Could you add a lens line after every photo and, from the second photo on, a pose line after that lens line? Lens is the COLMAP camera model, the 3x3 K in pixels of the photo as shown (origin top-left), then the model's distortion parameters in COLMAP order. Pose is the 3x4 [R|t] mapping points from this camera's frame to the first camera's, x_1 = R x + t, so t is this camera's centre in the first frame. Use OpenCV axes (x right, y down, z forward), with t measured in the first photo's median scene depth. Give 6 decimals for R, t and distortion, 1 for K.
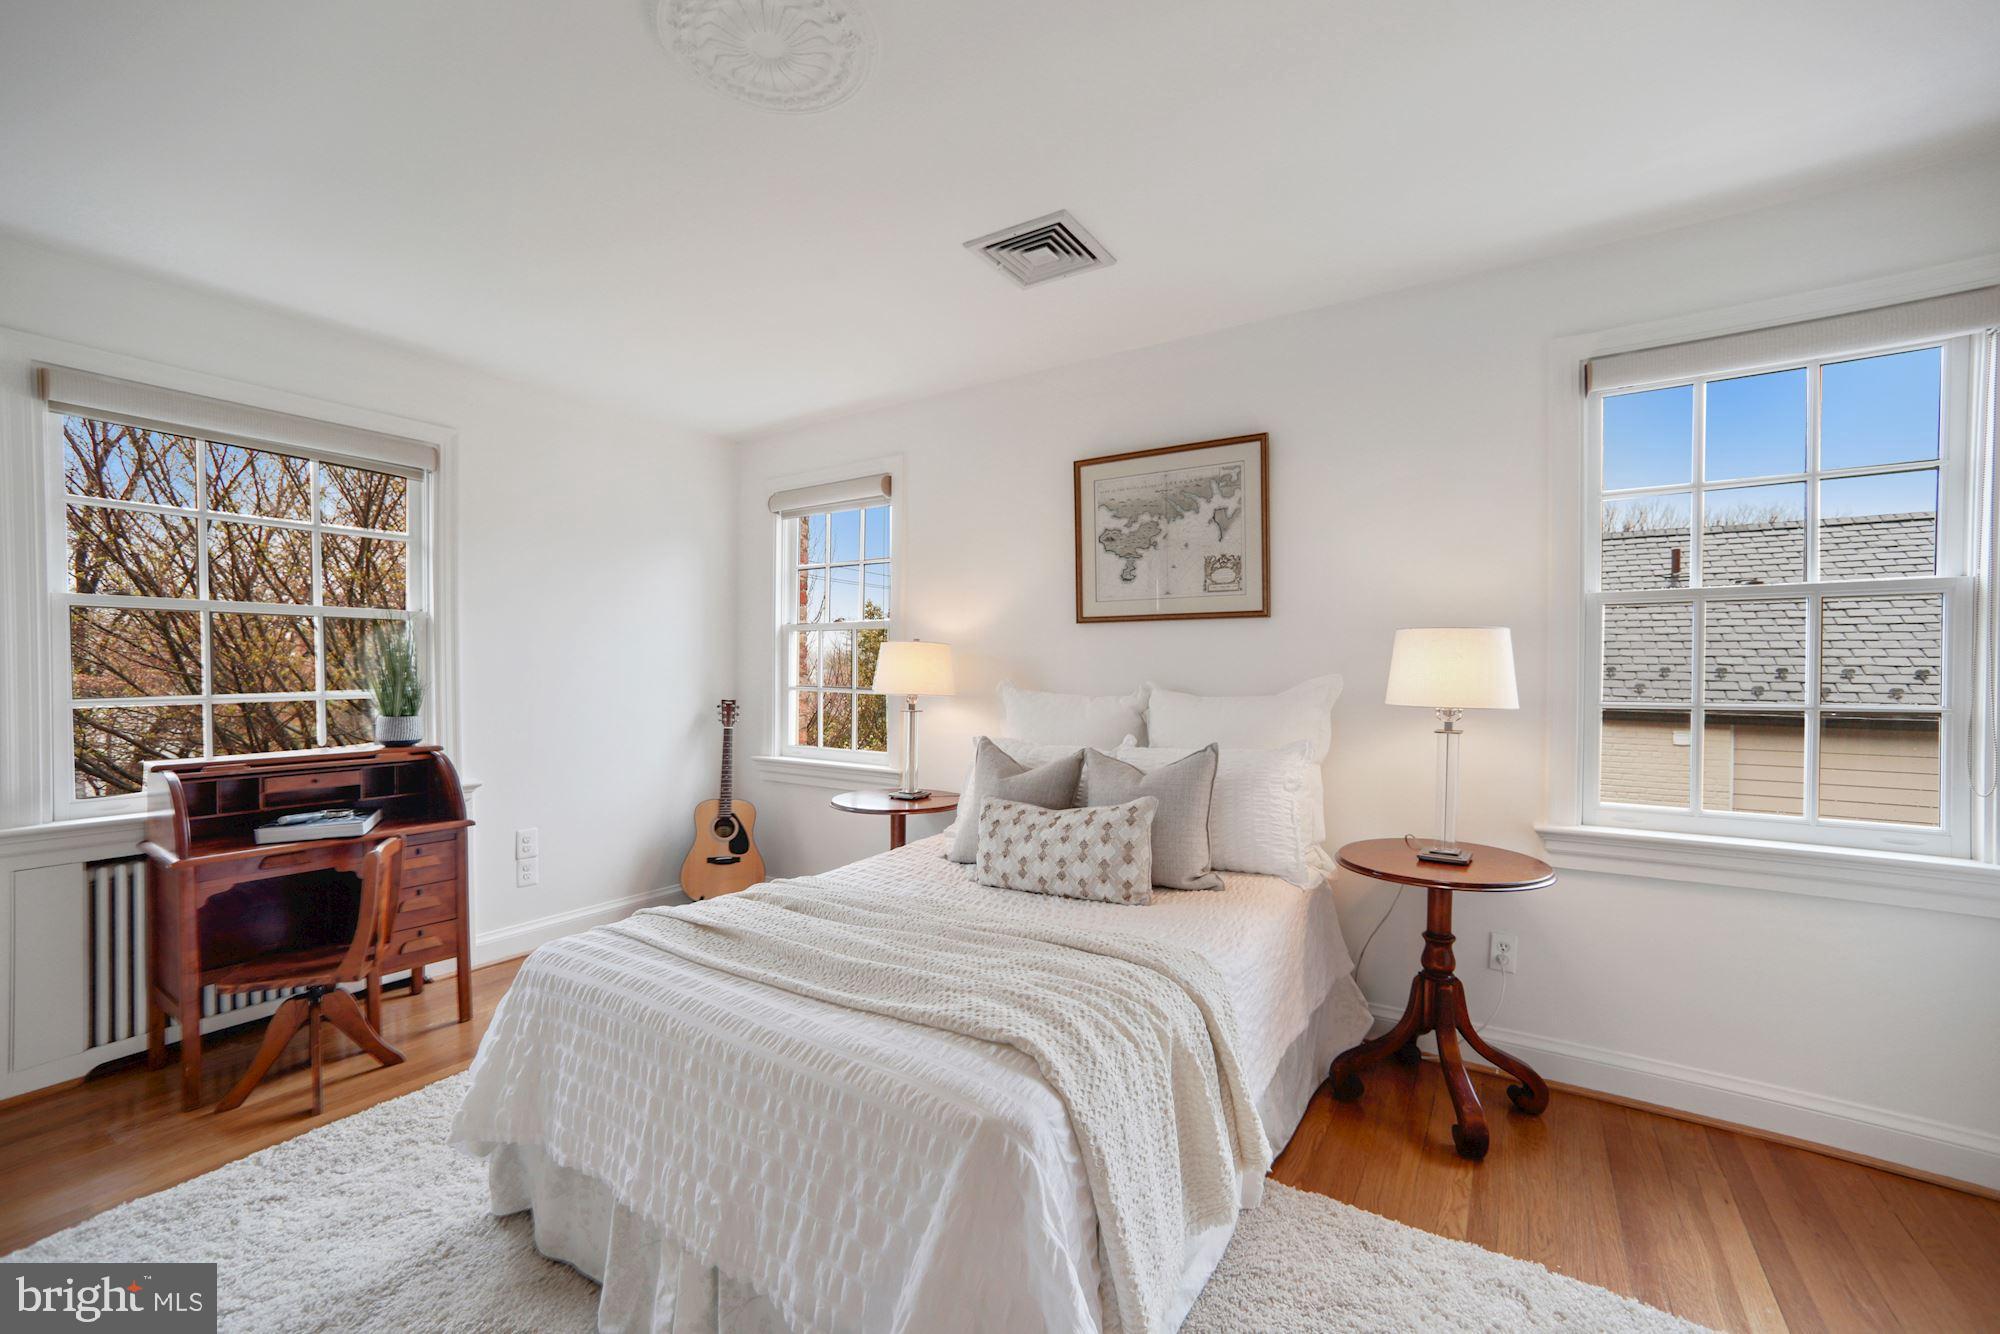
lens RADIAL K [[835.6, 0, 994.0], [0, 835.6, 652.1], [0, 0, 1]] dist [0.019004, 0.037135]
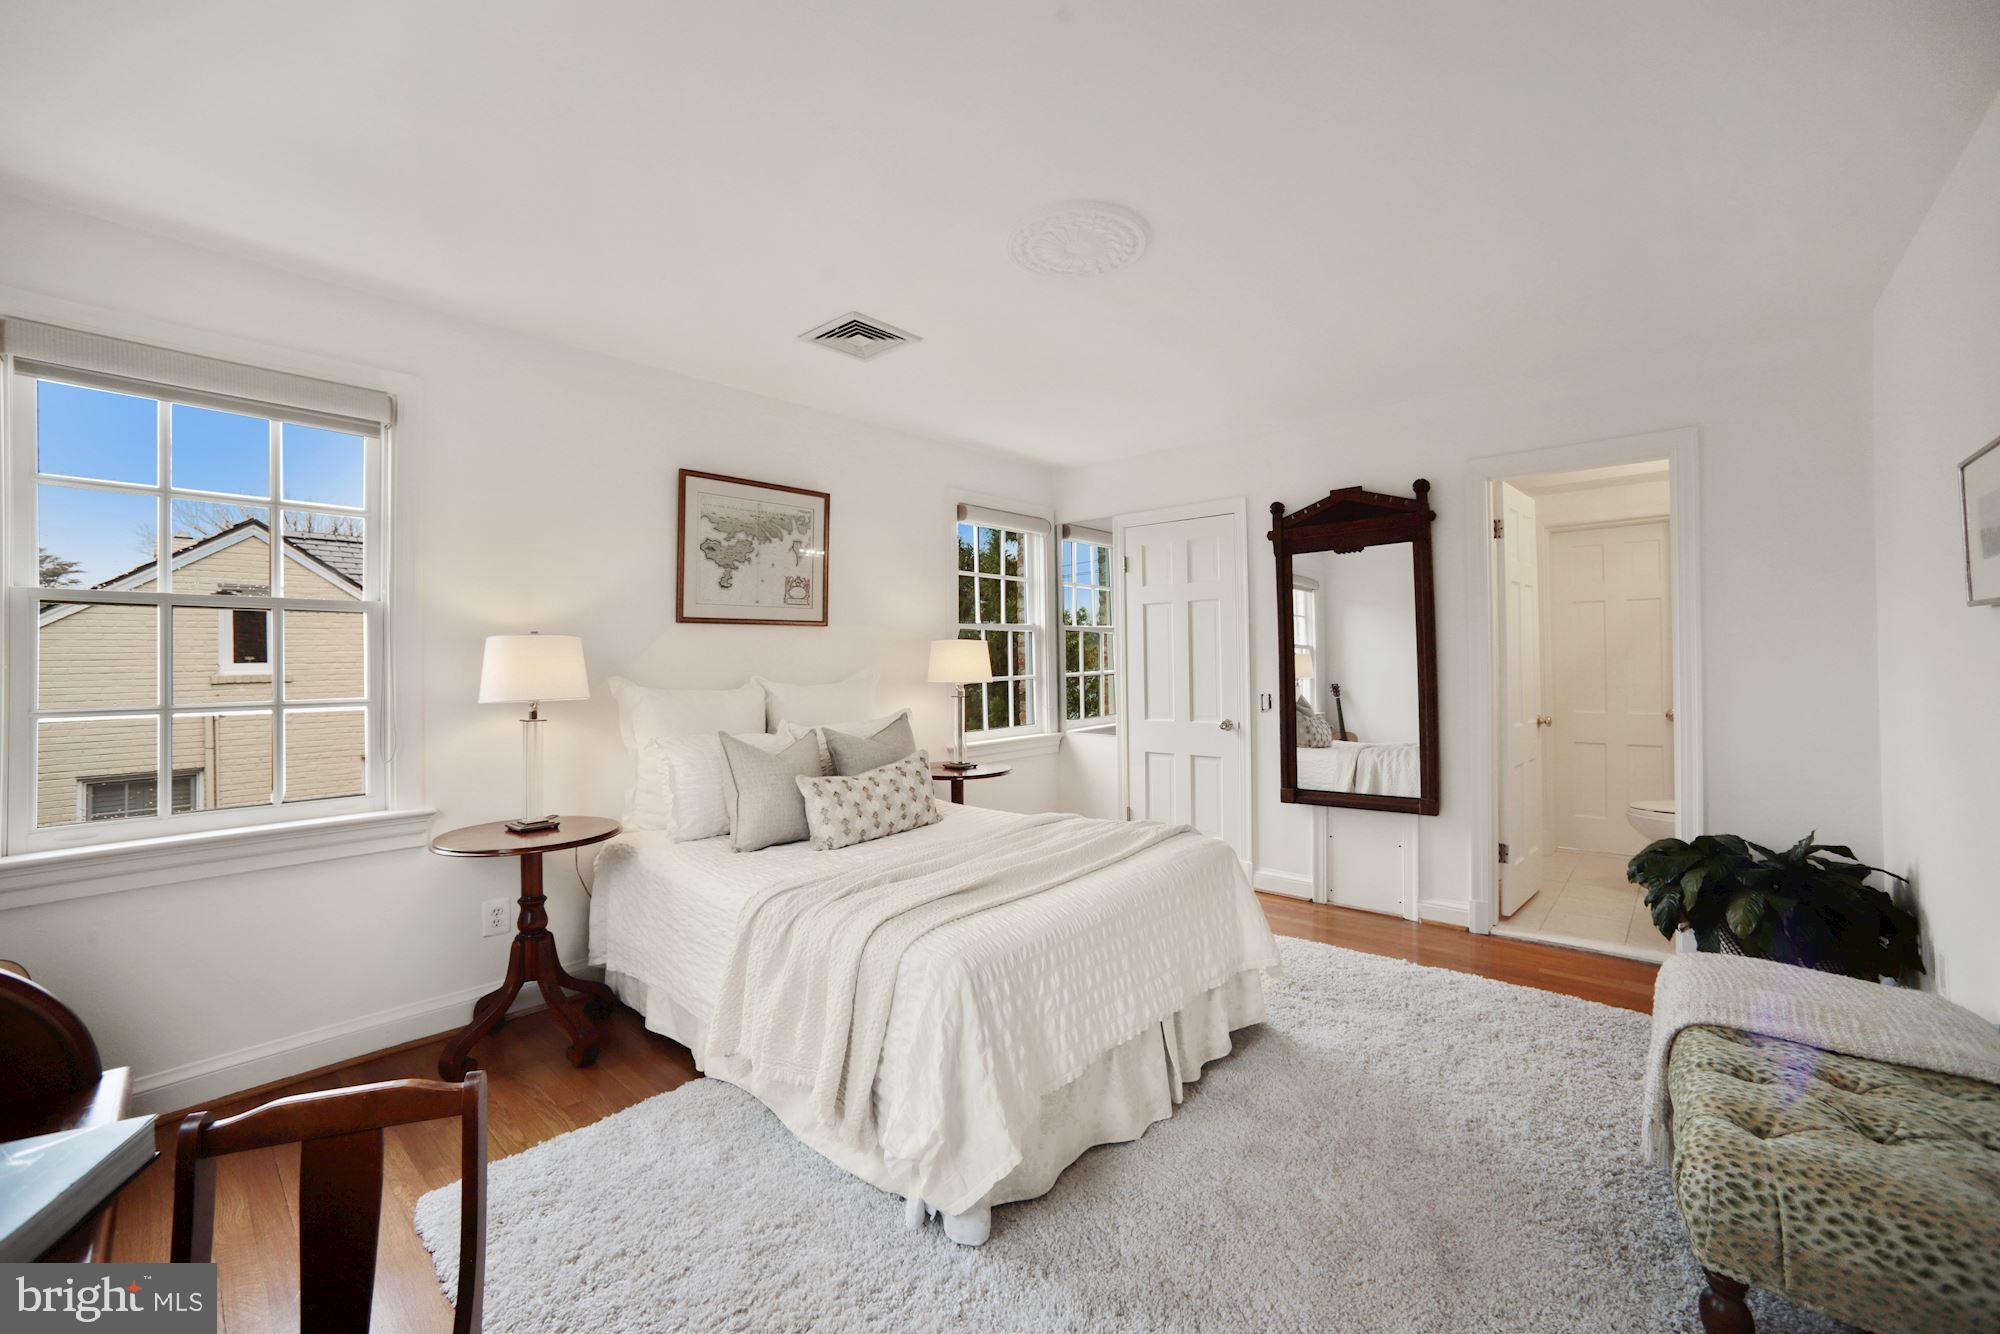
lens RADIAL K [[801.3, 0, 991.4], [0, 801.3, 648.9], [0, 0, 1]] dist [-0.064656, 0.031574]
pose [[0.139066, 0.005214, 0.990269, -0.866007], [-0.003868, 0.999981, -0.004722, 0.001350], [-0.990276, -0.003174, 0.139084, 0.496578]]
